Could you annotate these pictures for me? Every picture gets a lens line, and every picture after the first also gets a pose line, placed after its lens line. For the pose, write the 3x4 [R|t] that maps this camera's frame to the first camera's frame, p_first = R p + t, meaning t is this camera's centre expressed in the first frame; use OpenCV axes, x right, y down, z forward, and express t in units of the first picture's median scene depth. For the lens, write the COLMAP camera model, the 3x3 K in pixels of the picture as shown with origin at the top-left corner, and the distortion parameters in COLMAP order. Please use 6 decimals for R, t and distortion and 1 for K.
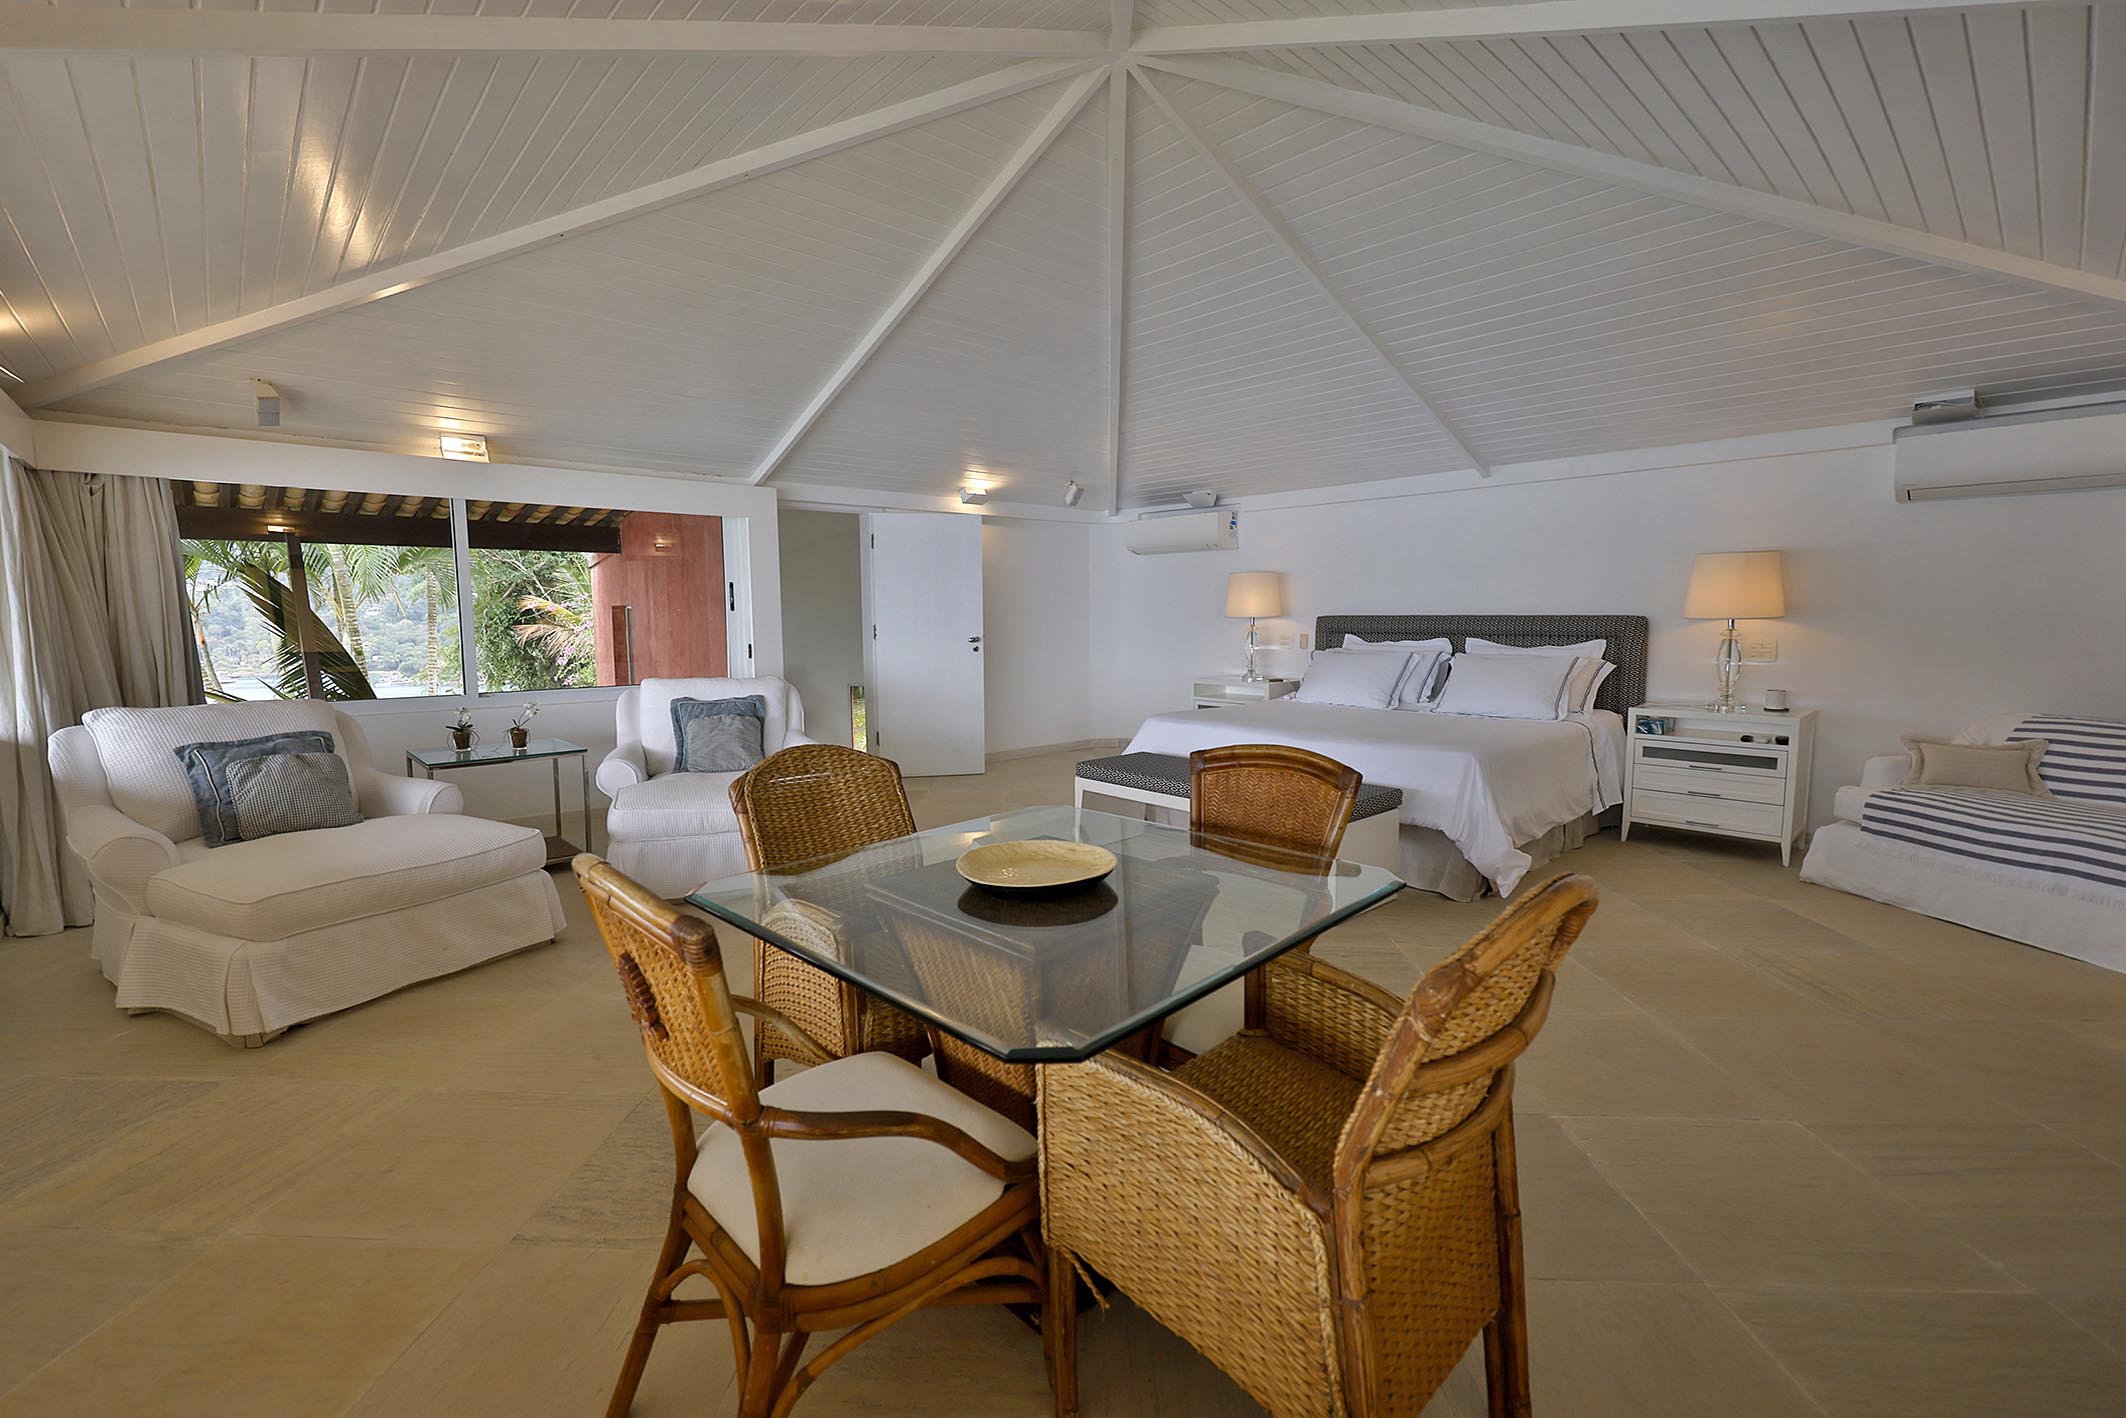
lens RADIAL K [[908.9, 0, 1054.4], [0, 908.9, 704.6], [0, 0, 1]] dist [-0.002033, -0.000194]
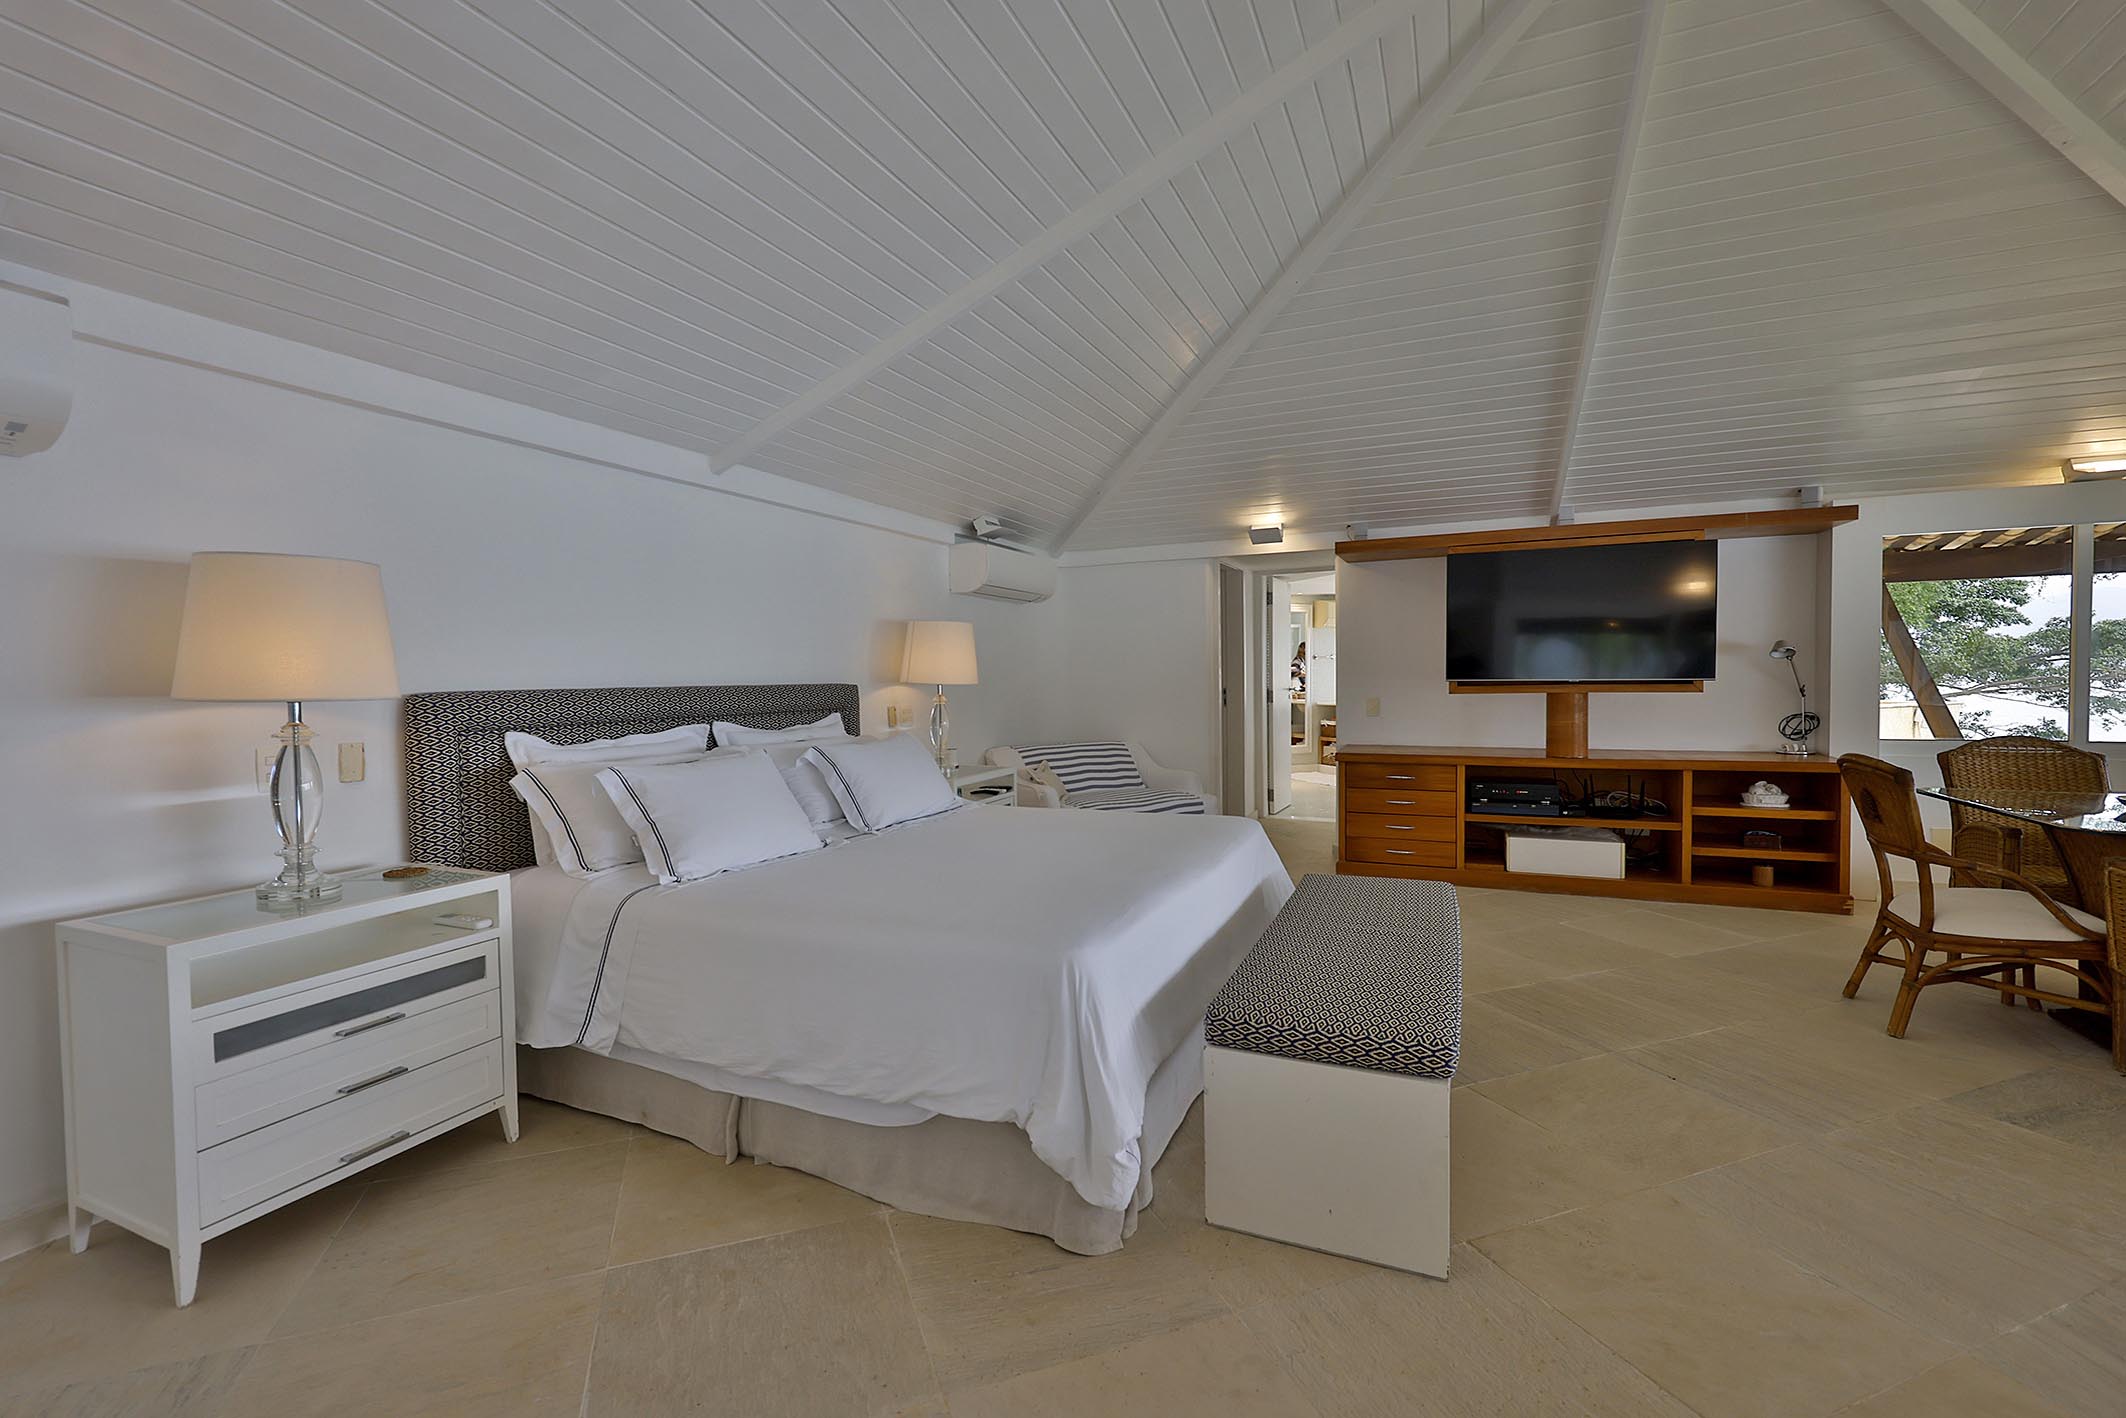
lens RADIAL K [[901.7, 0, 1054.9], [0, 901.7, 680.9], [0, 0, 1]] dist [-0.012587, -0.000216]
pose [[-0.400577, 0.004426, 0.916252, -0.207622], [0.105784, 0.993525, 0.041448, -0.101321], [-0.910136, 0.113528, -0.398452, 1.018900]]
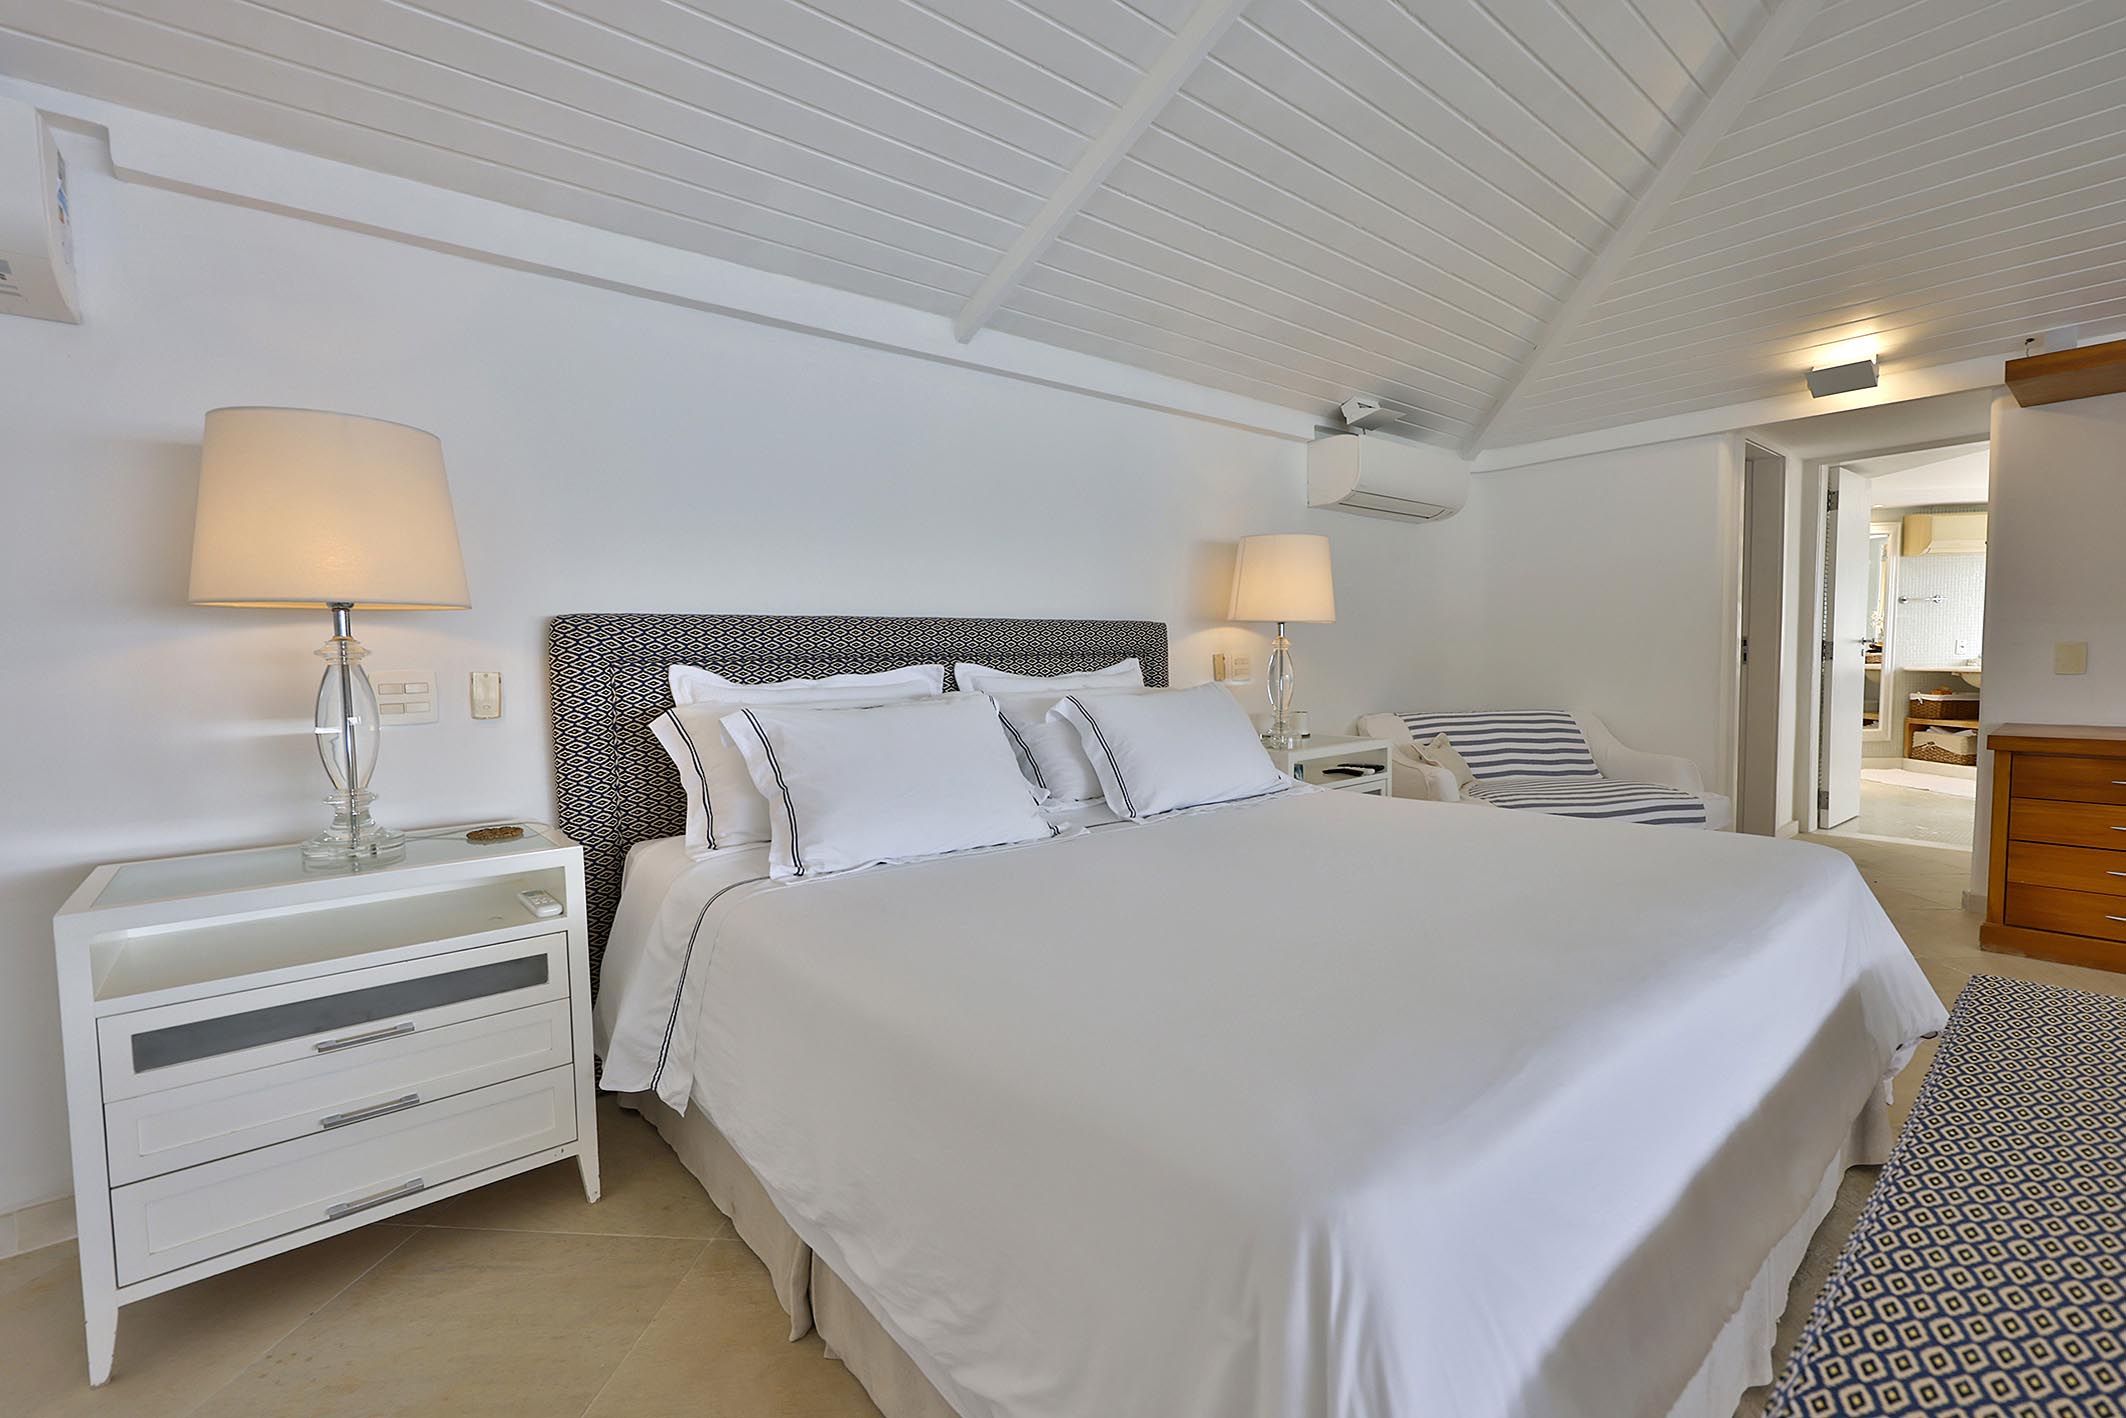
lens RADIAL K [[908.9, 0, 1054.4], [0, 908.9, 704.6], [0, 0, 1]] dist [-0.002033, -0.000194]
pose [[0.038864, -0.048787, 0.998053, -0.032581], [0.117522, 0.992099, 0.043919, -0.065895], [-0.992309, 0.115586, 0.044291, 0.918542]]
